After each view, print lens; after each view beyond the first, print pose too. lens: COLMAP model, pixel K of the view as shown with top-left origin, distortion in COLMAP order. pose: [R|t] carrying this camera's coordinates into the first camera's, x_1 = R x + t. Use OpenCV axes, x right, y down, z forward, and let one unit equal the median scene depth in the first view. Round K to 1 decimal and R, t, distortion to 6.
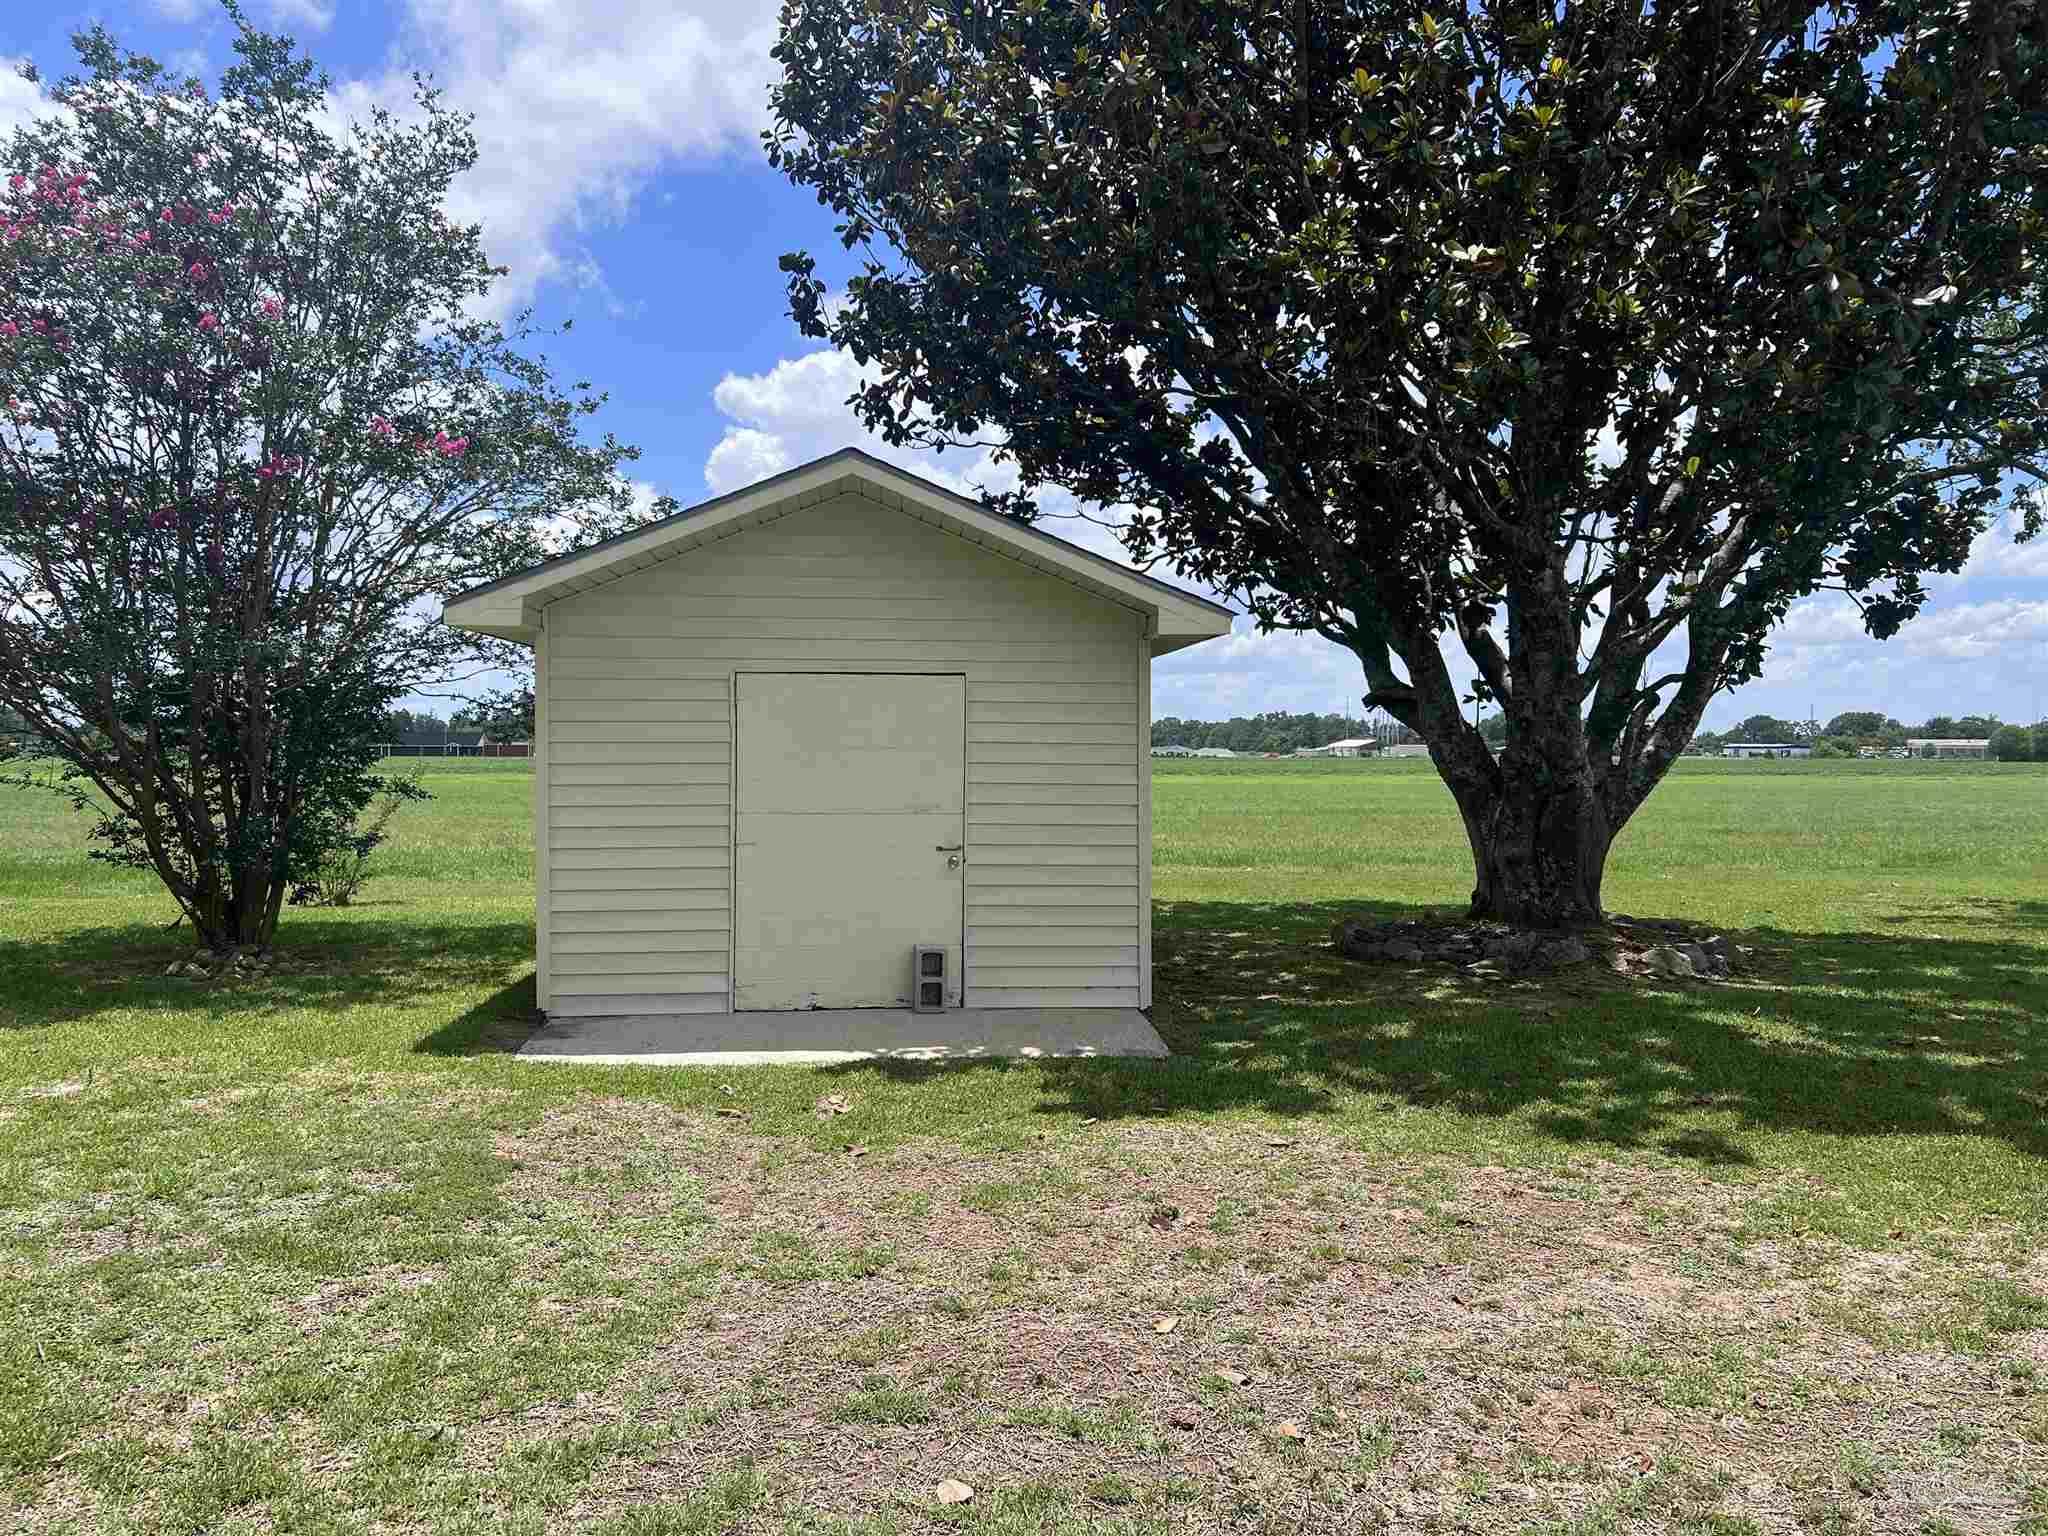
lens RADIAL K [[1552.8, 0, 1024.0], [0, 1552.8, 768.0], [0, 0, 1]] dist [0.001389, 0.000475]
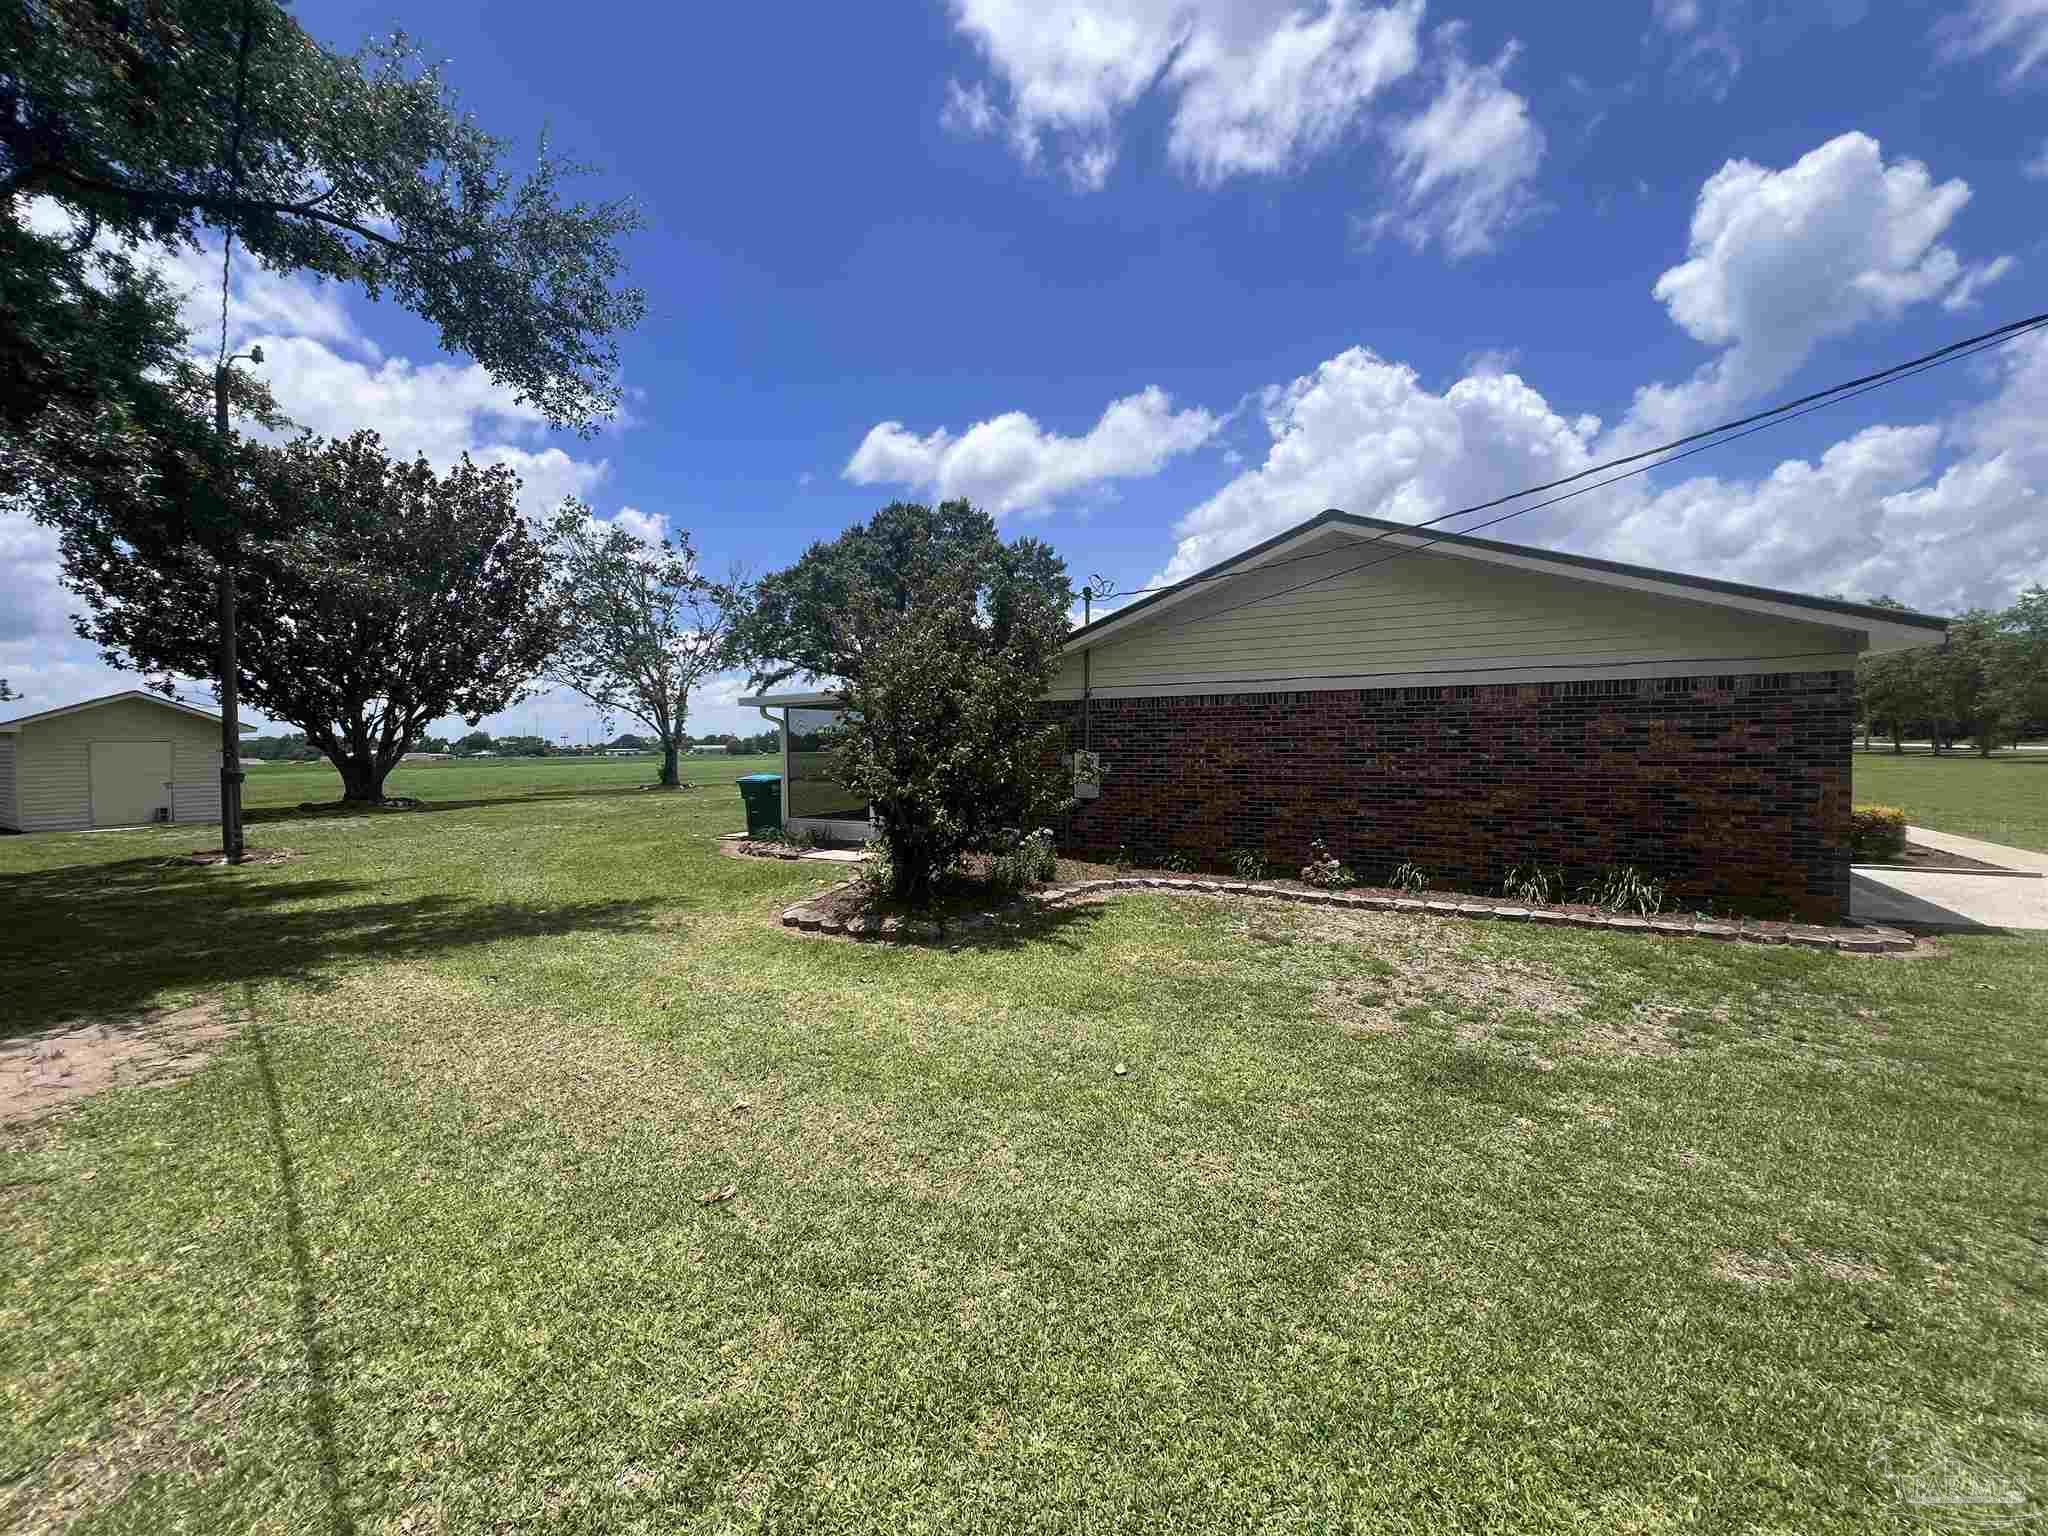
lens RADIAL K [[815.6, 0, 1008.5], [0, 815.6, 763.7], [0, 0, 1]] dist [0.000599, 0.000391]
pose [[0.643478, -0.032947, 0.764755, -0.201470], [0.030770, 0.999379, 0.017164, 0.022554], [-0.764846, 0.012487, 0.644093, -1.596753]]
